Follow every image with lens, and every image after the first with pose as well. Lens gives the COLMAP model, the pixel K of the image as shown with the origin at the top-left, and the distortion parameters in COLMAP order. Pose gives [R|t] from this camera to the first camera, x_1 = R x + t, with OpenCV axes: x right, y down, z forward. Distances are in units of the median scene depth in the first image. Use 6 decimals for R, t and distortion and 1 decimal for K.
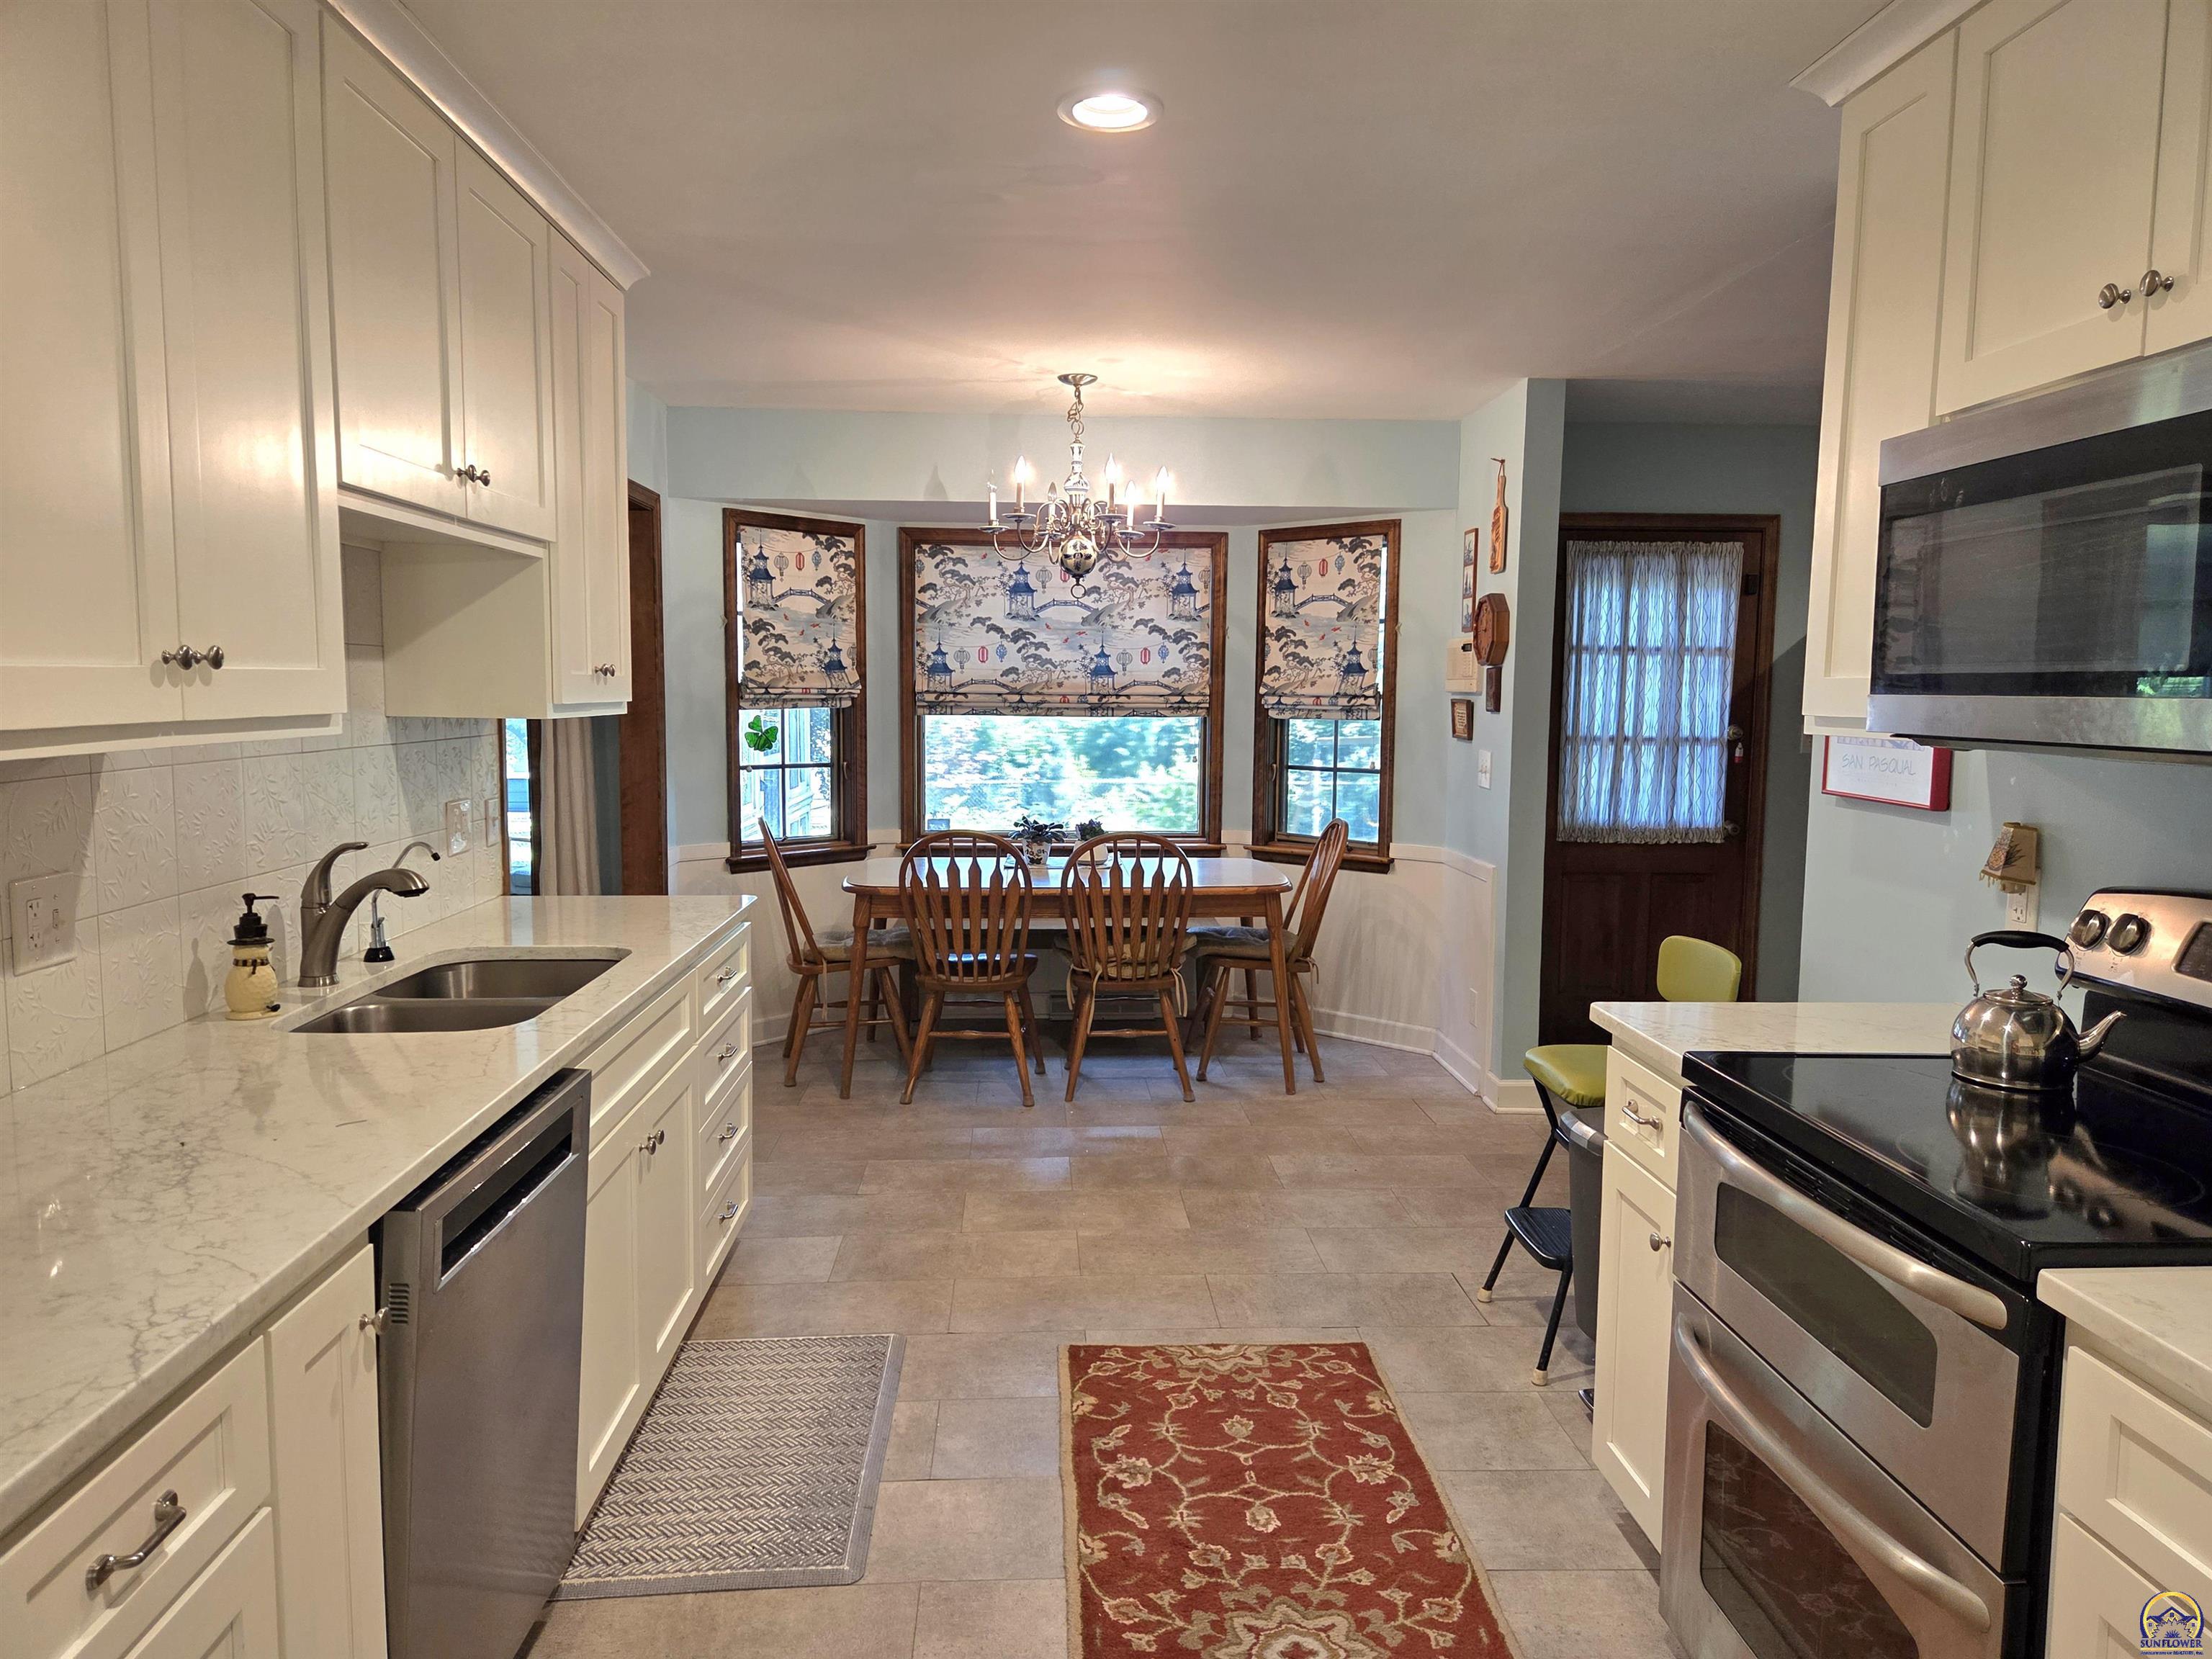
lens RADIAL K [[1471.2, 0, 1115.2], [0, 1471.2, 837.6], [0, 0, 1]] dist [0.010116, 0.000378]
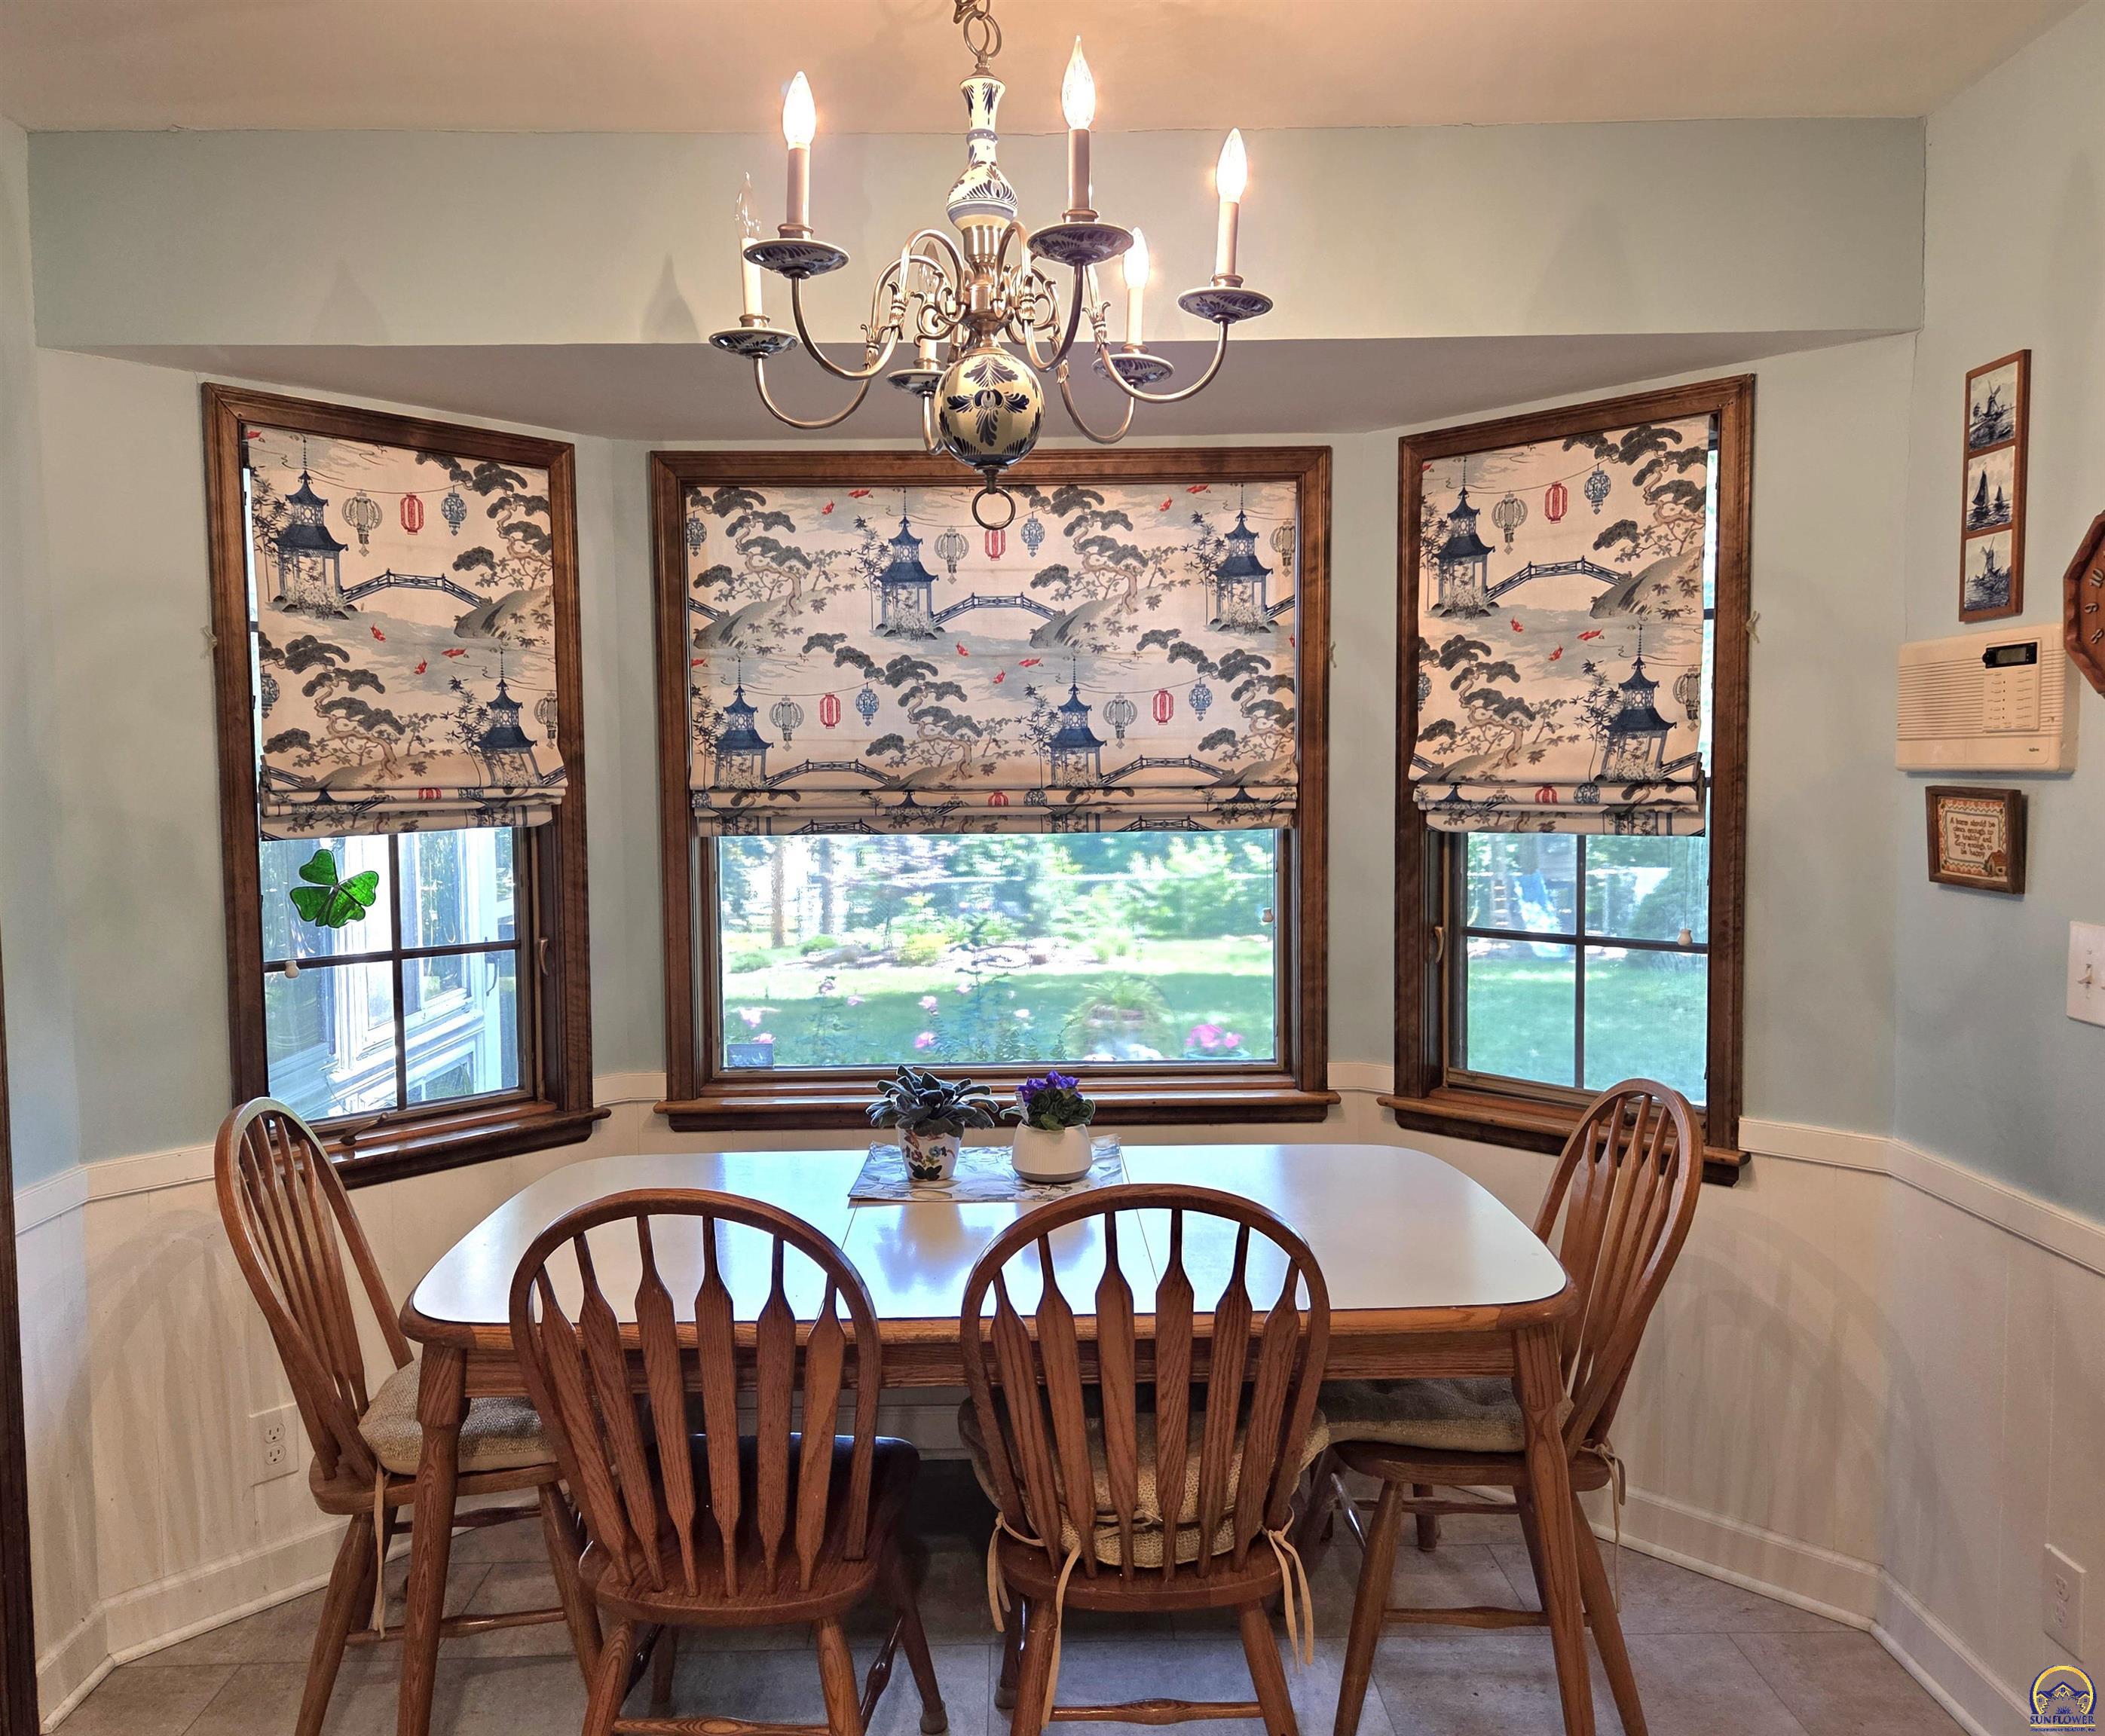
lens RADIAL K [[1542.7, 0, 1045.8], [0, 1542.7, 865.0], [0, 0, 1]] dist [-0.003627, -0.004034]
pose [[0.999180, -0.017064, -0.036728, -0.000441], [0.015651, 0.999139, -0.038429, -0.054309], [0.037352, 0.037823, 0.998586, 0.511662]]
